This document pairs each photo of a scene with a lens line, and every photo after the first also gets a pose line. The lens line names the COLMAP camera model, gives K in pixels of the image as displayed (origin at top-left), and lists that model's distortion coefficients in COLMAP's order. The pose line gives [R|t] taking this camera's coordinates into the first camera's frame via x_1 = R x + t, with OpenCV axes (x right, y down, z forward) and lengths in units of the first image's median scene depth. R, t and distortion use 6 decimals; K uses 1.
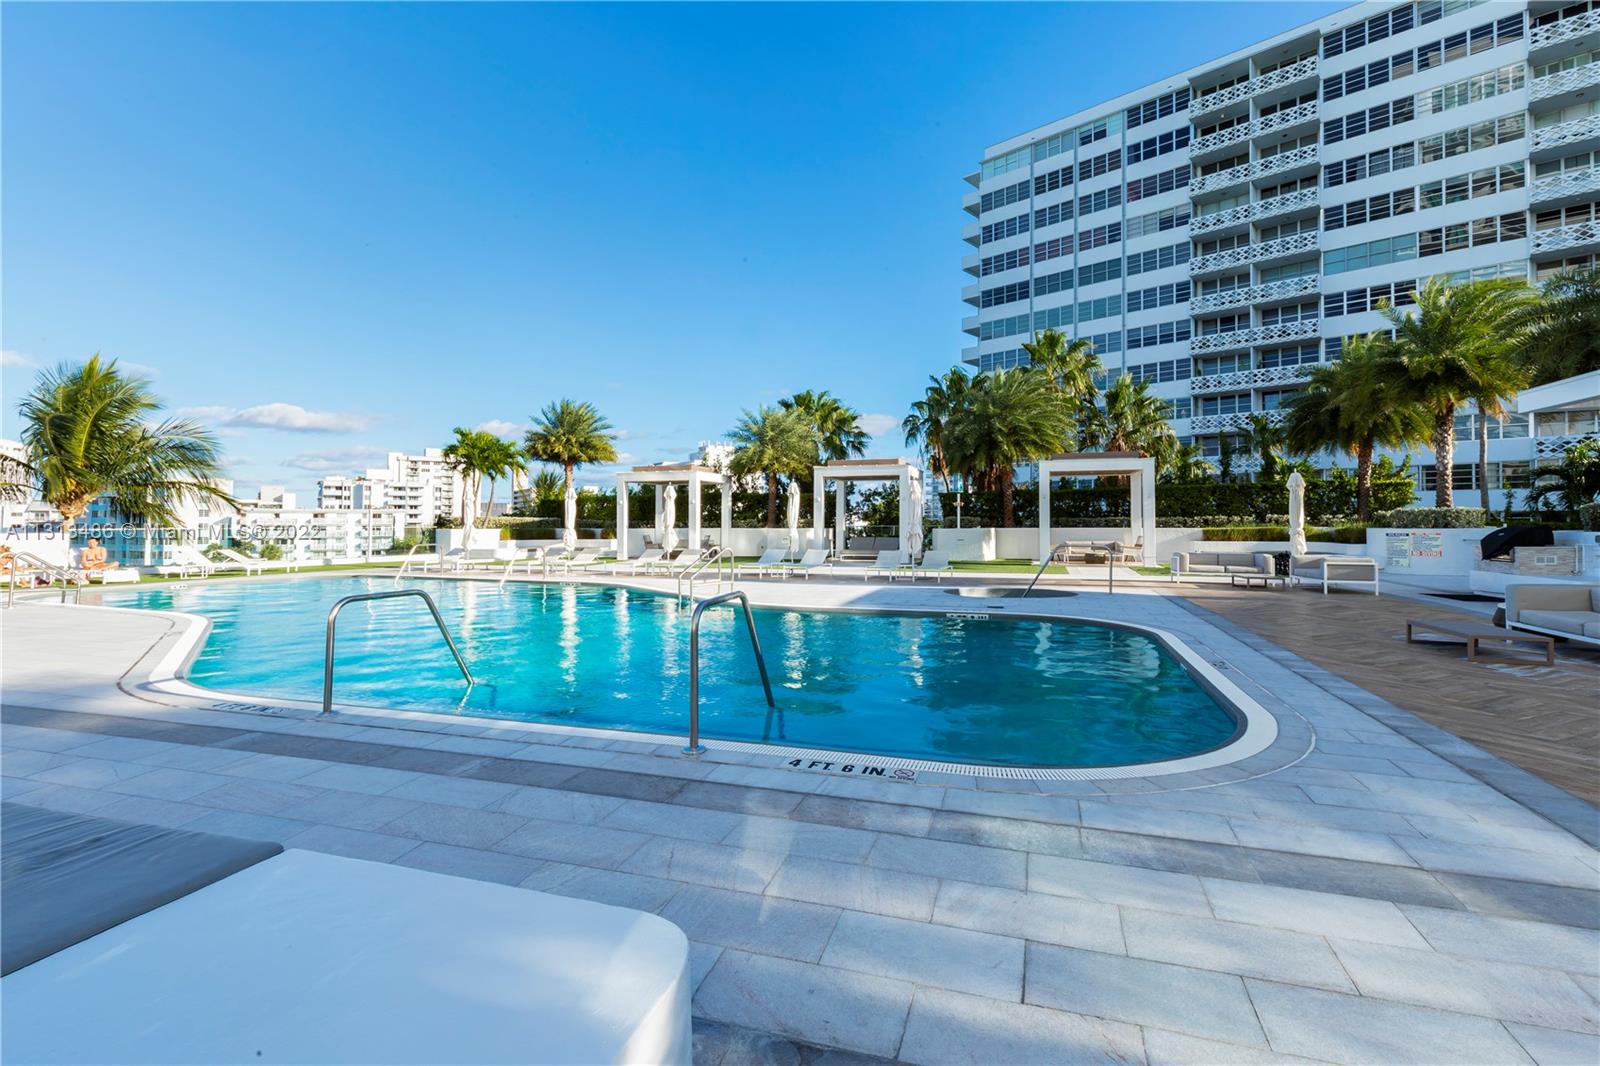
lens RADIAL K [[744.8, 0, 800.0], [0, 744.8, 533.0], [0, 0, 1]] dist [-0.002043, -0.000693]
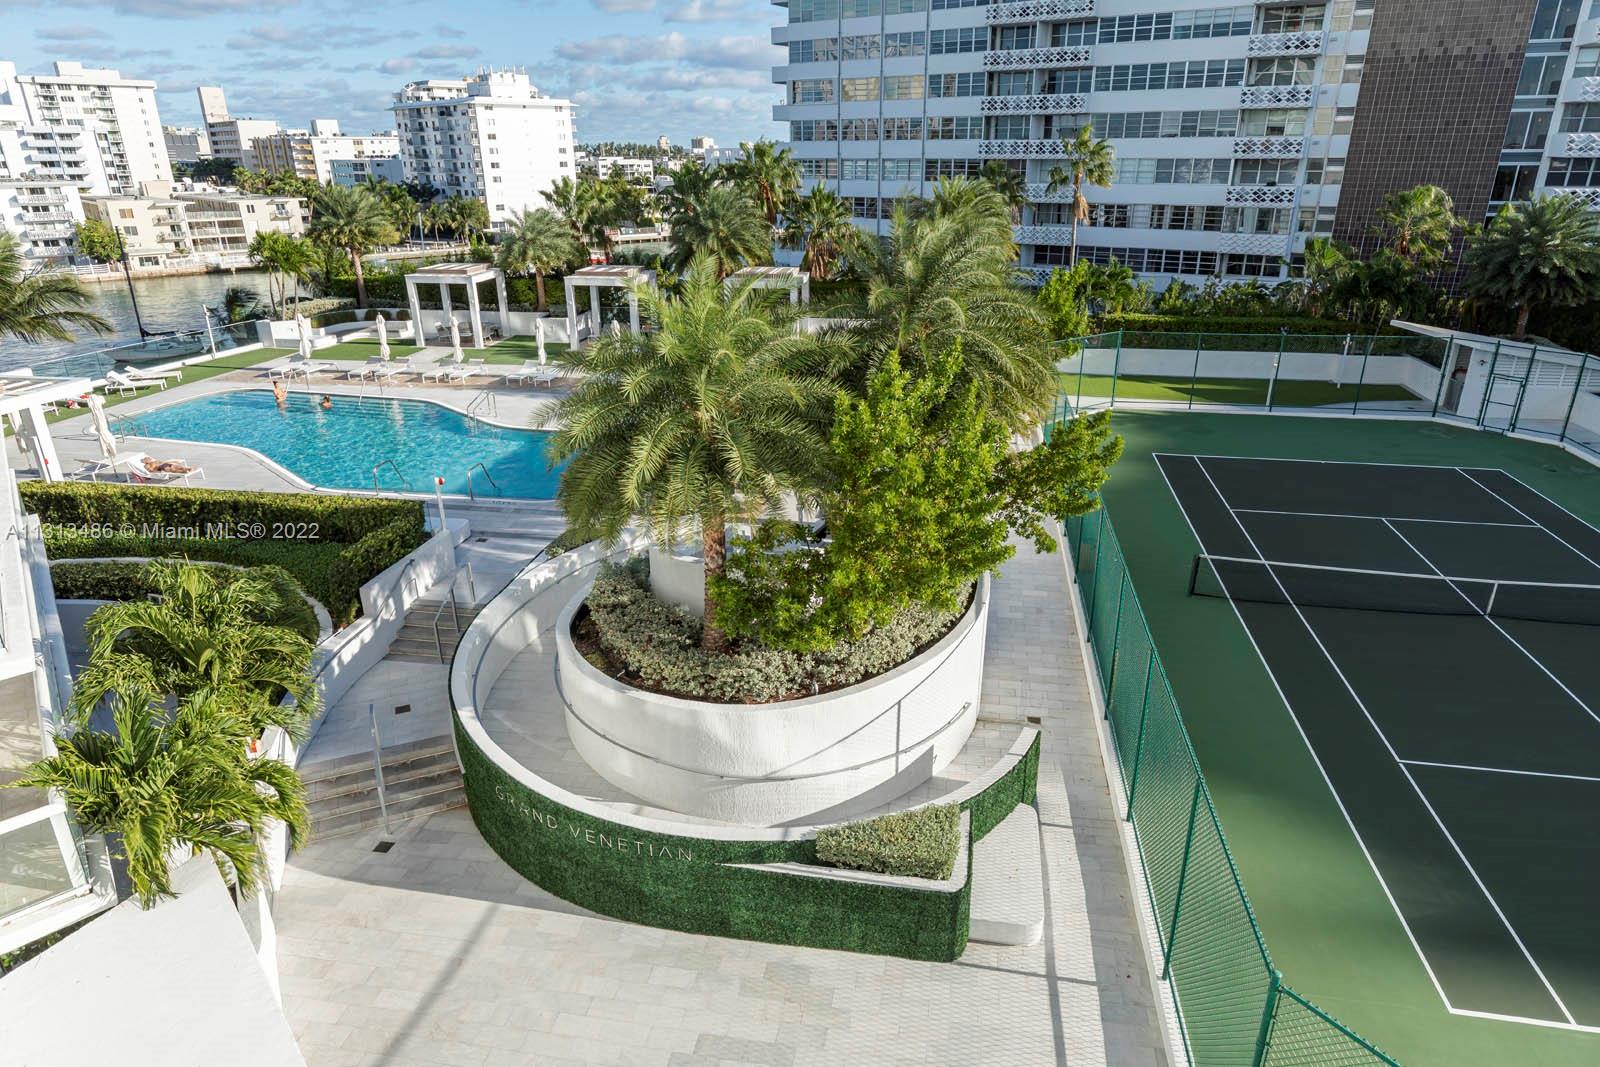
lens RADIAL K [[971.5, 0, 800.0], [0, 971.5, 533.5], [0, 0, 1]] dist [0.054933, 0.001432]
pose [[0.989307, -0.050510, 0.136822, 0.075508], [-0.000958, 0.935845, 0.352411, -0.121795], [-0.145845, -0.348774, 0.925790, -0.363913]]
